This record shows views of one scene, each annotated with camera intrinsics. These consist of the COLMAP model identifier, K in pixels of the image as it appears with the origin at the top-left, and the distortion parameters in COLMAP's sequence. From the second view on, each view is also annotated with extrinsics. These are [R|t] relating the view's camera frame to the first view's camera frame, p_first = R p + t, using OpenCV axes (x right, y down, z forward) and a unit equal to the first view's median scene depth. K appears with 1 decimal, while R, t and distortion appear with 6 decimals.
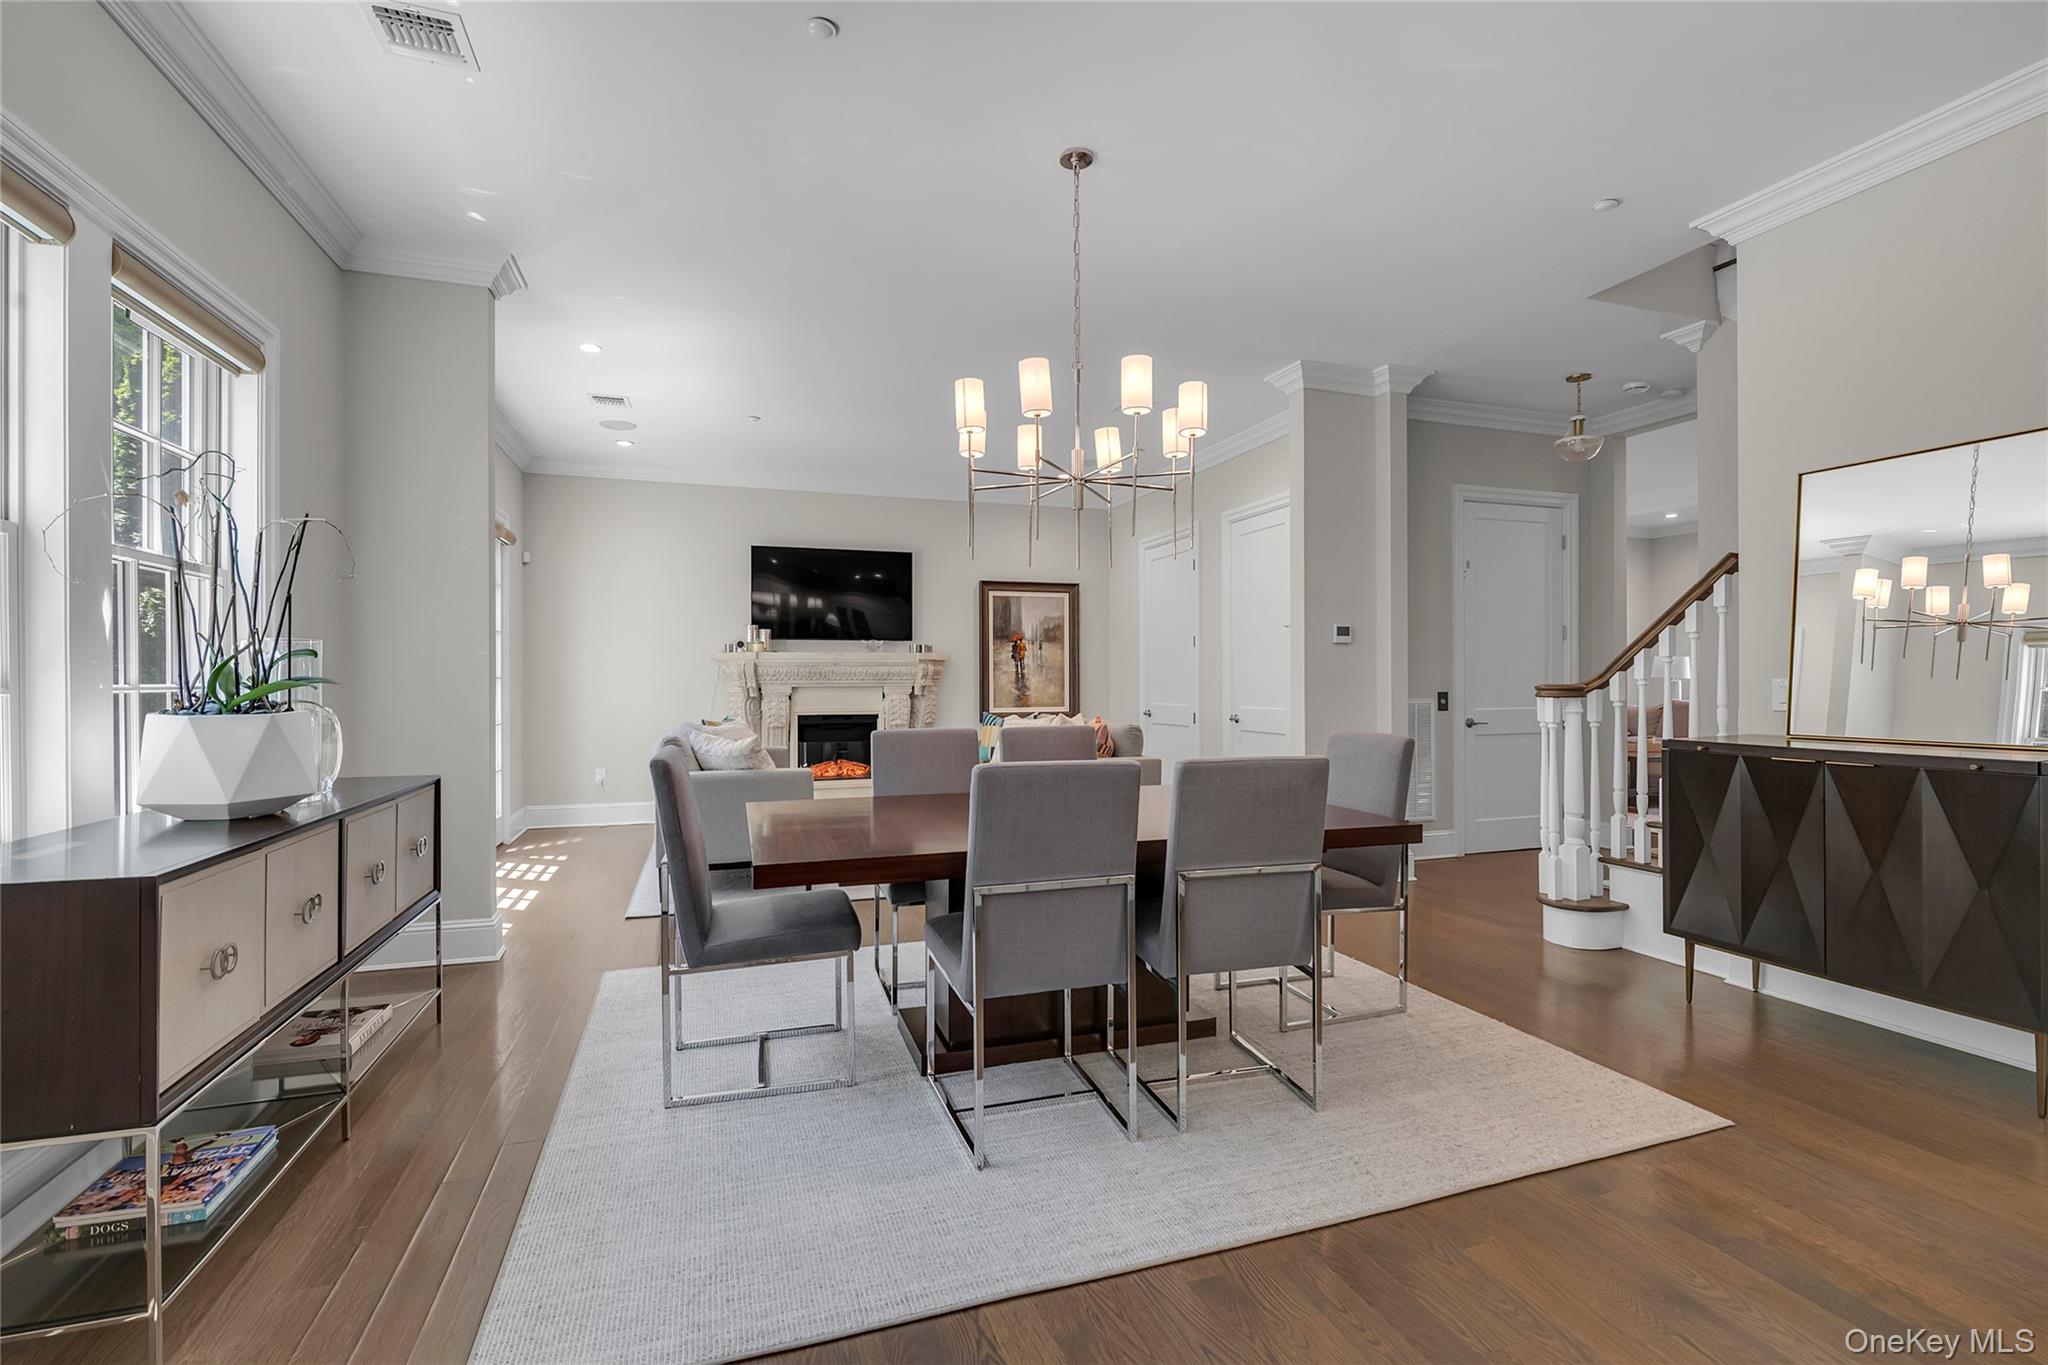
lens RADIAL K [[914.1, 0, 1022.8], [0, 914.1, 676.7], [0, 0, 1]] dist [0.003000, -0.000928]
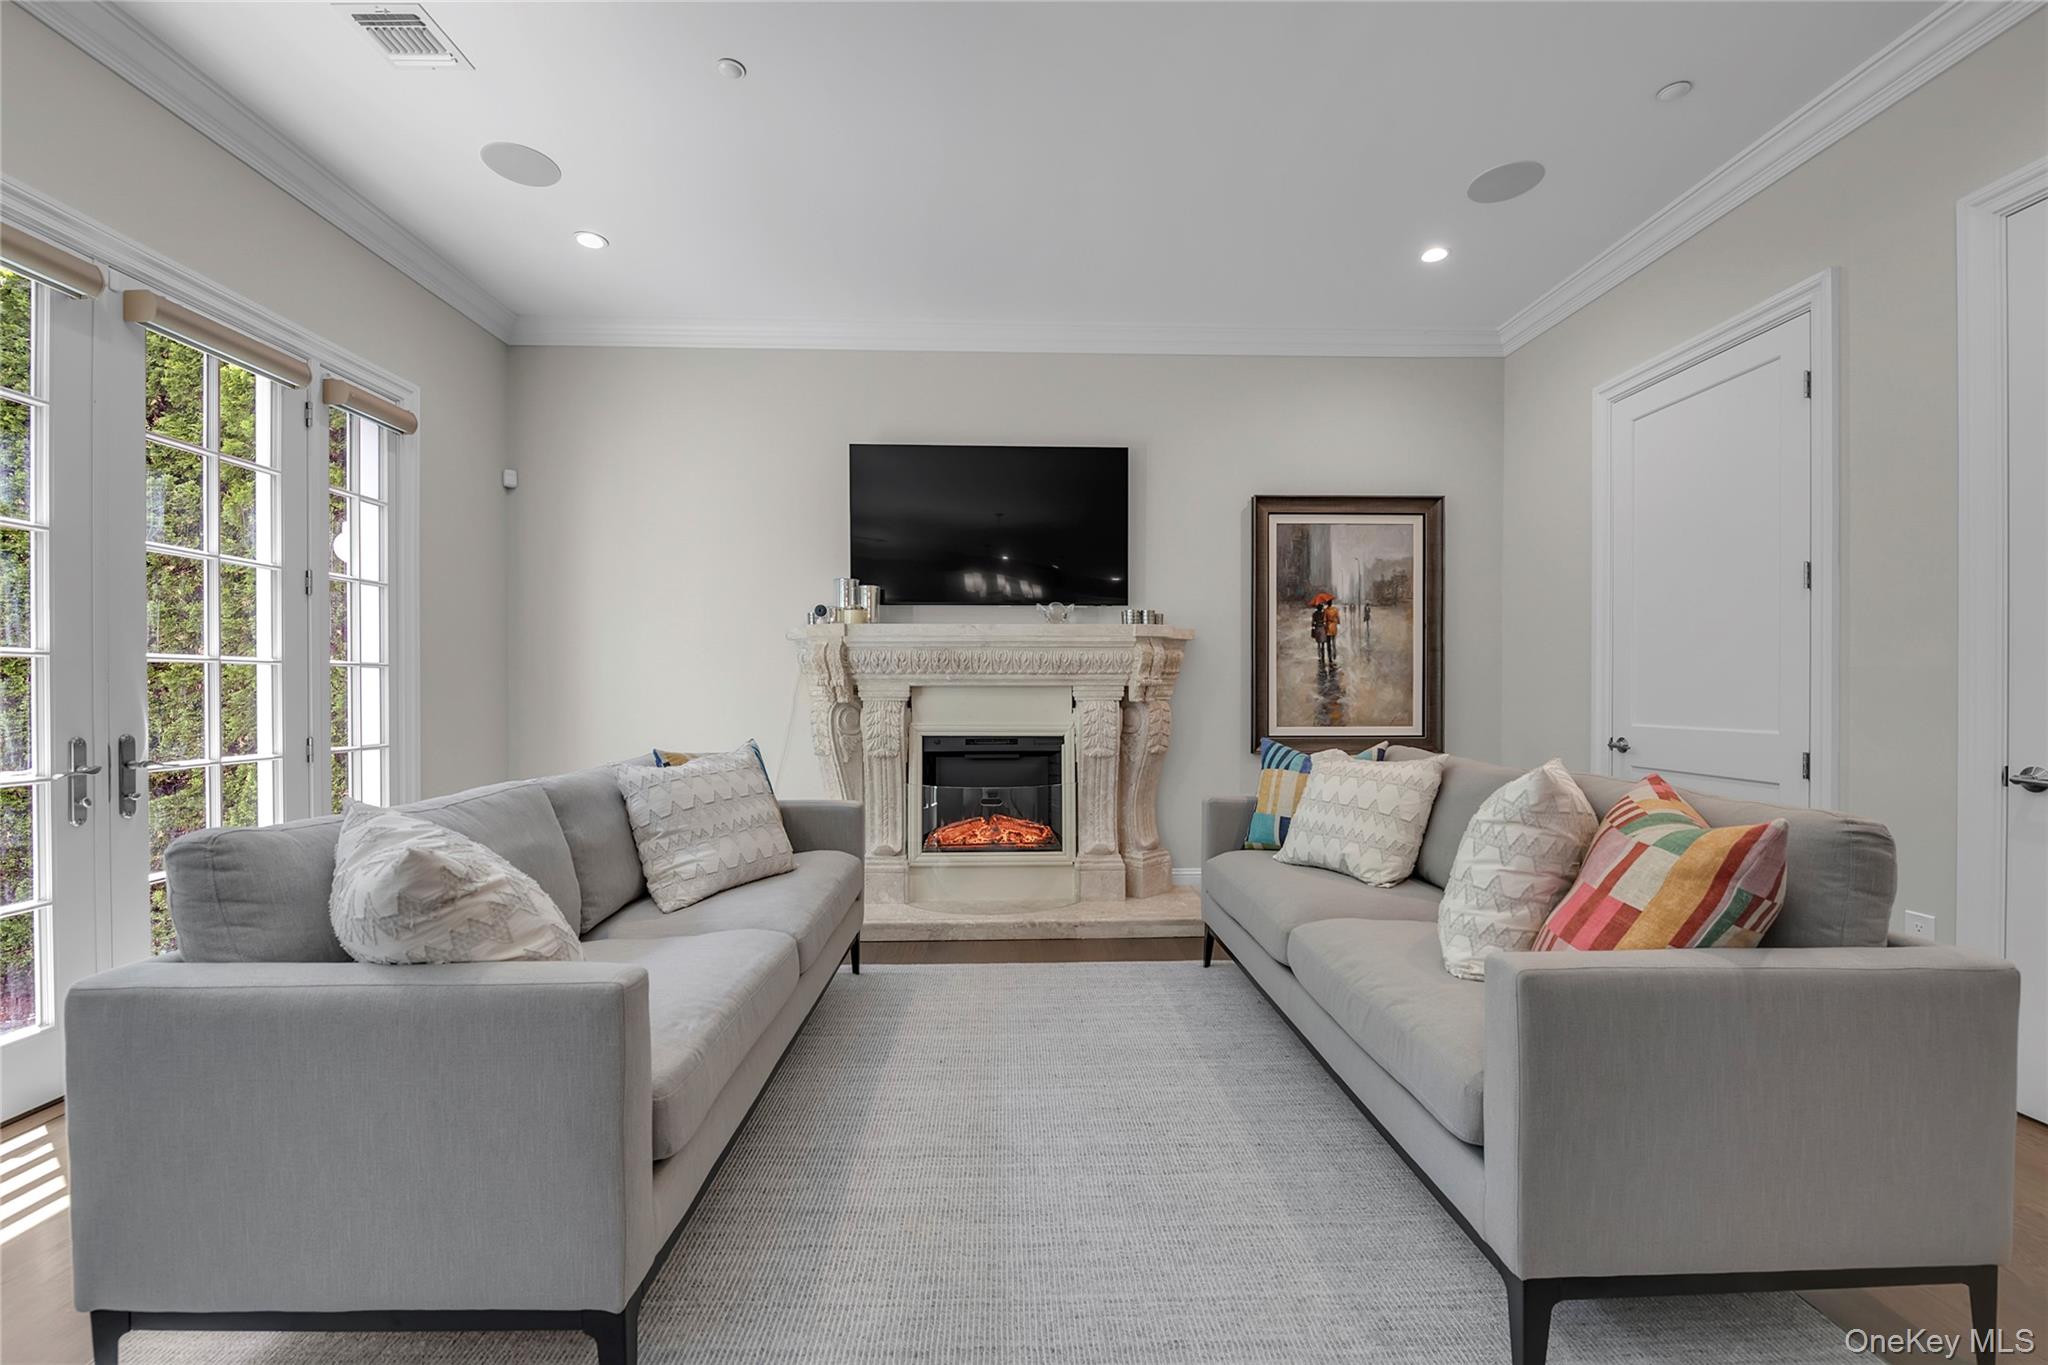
lens RADIAL K [[827.3, 0, 1015.1], [0, 827.3, 693.9], [0, 0, 1]] dist [-0.005444, -0.002664]
pose [[0.953873, 0.007212, -0.300124, -0.034537], [-0.003553, 0.999913, 0.012736, 0.008826], [0.300190, -0.011082, 0.953815, 0.499679]]
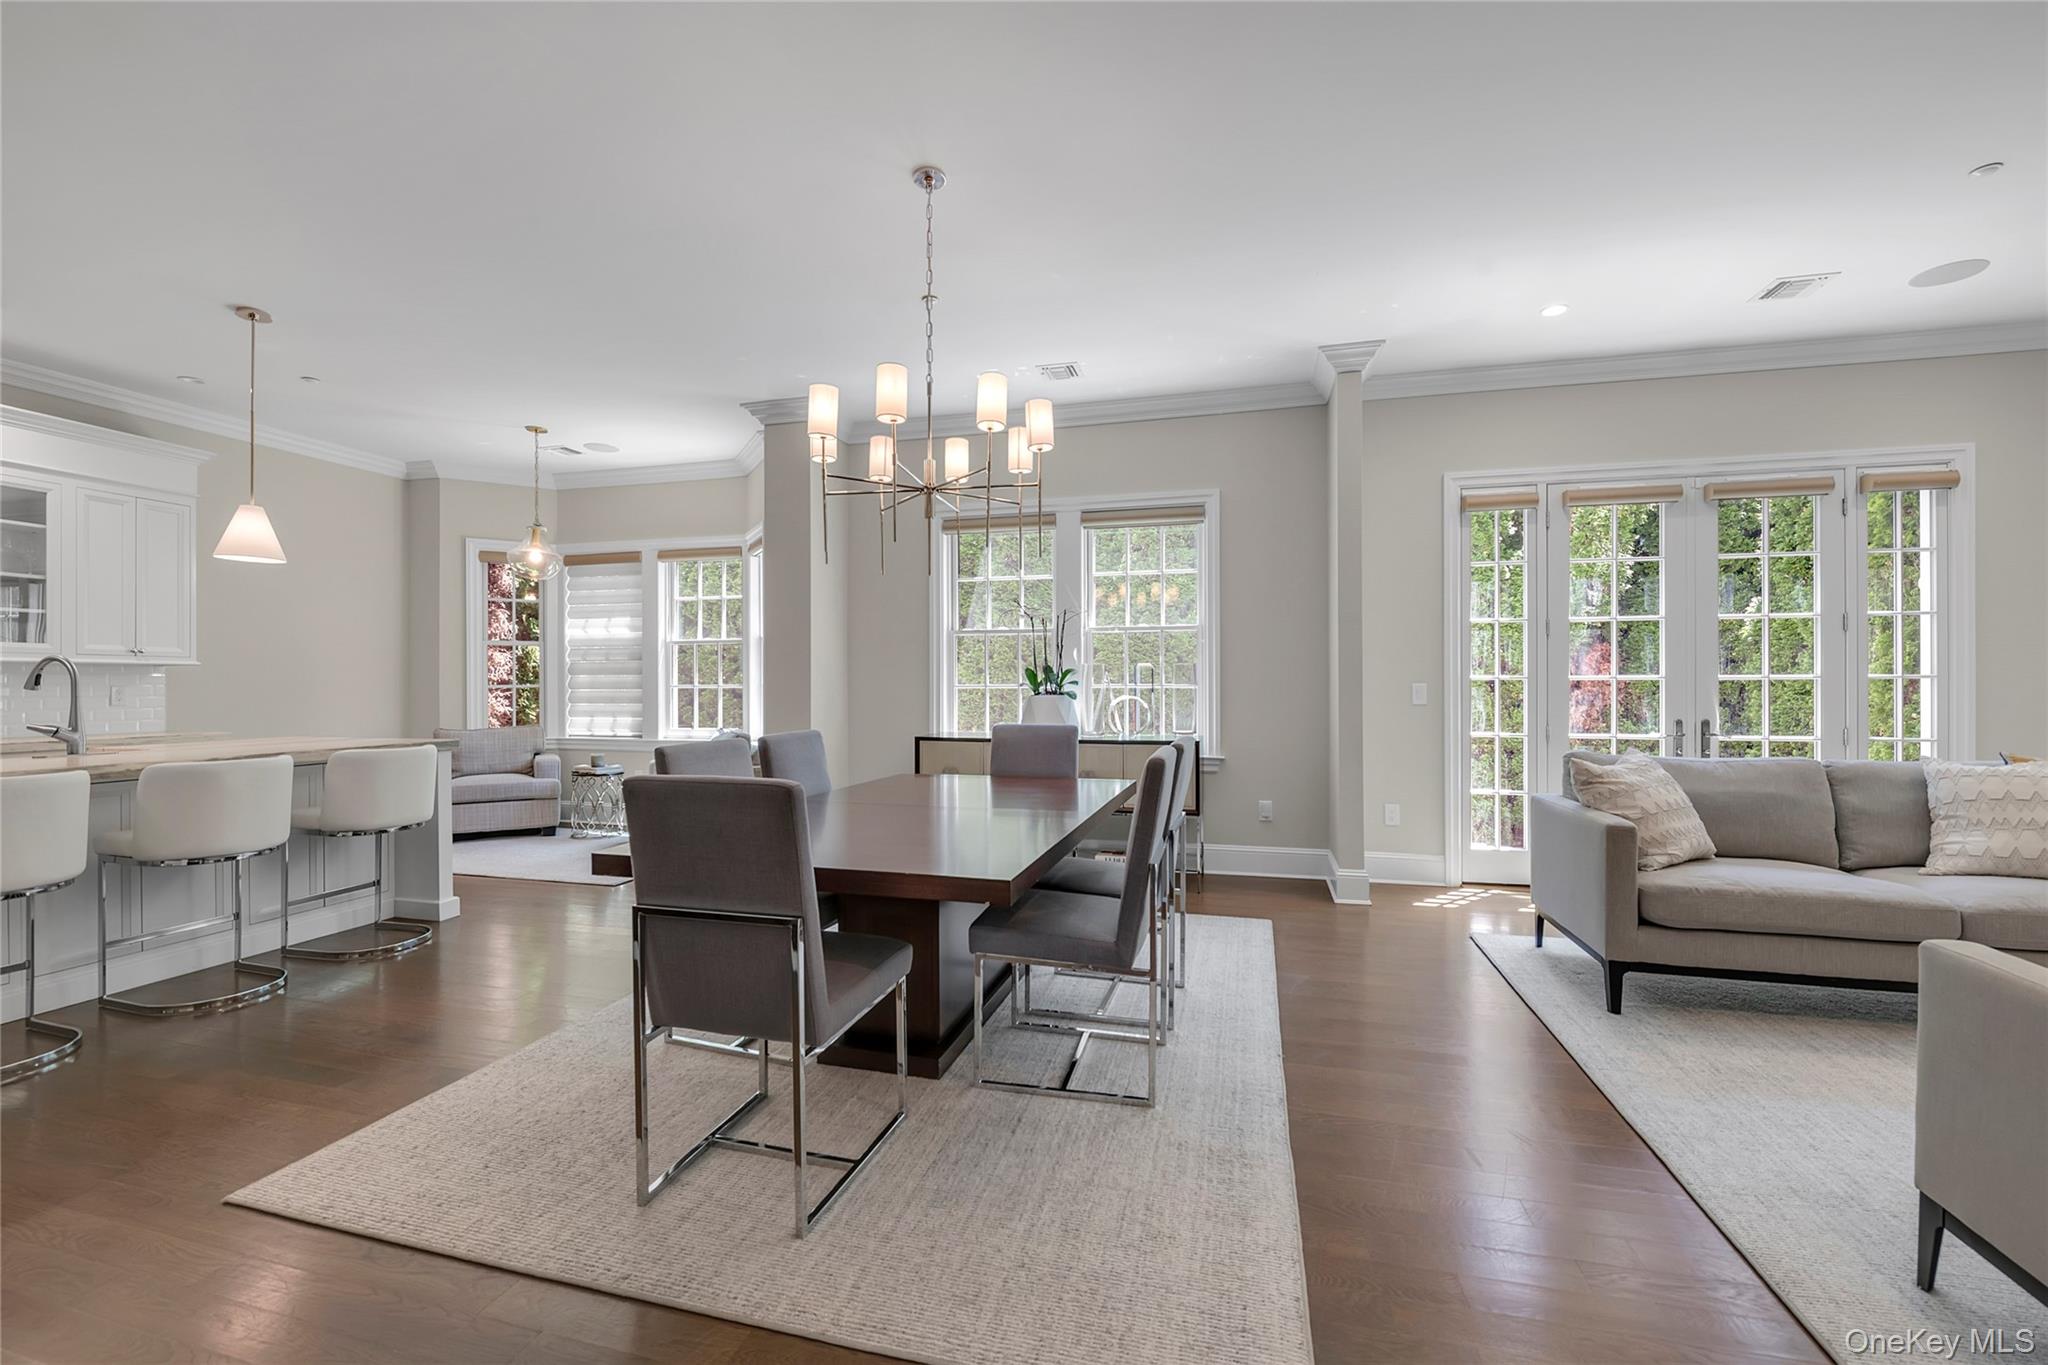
lens RADIAL K [[827.3, 0, 1018.5], [0, 827.3, 688.4], [0, 0, 1]] dist [-0.005444, -0.002664]
pose [[-0.562978, 0.010789, -0.826402, 0.298734], [0.009183, 0.999935, 0.006798, -0.000462], [0.826421, -0.003762, -0.563040, 0.611749]]
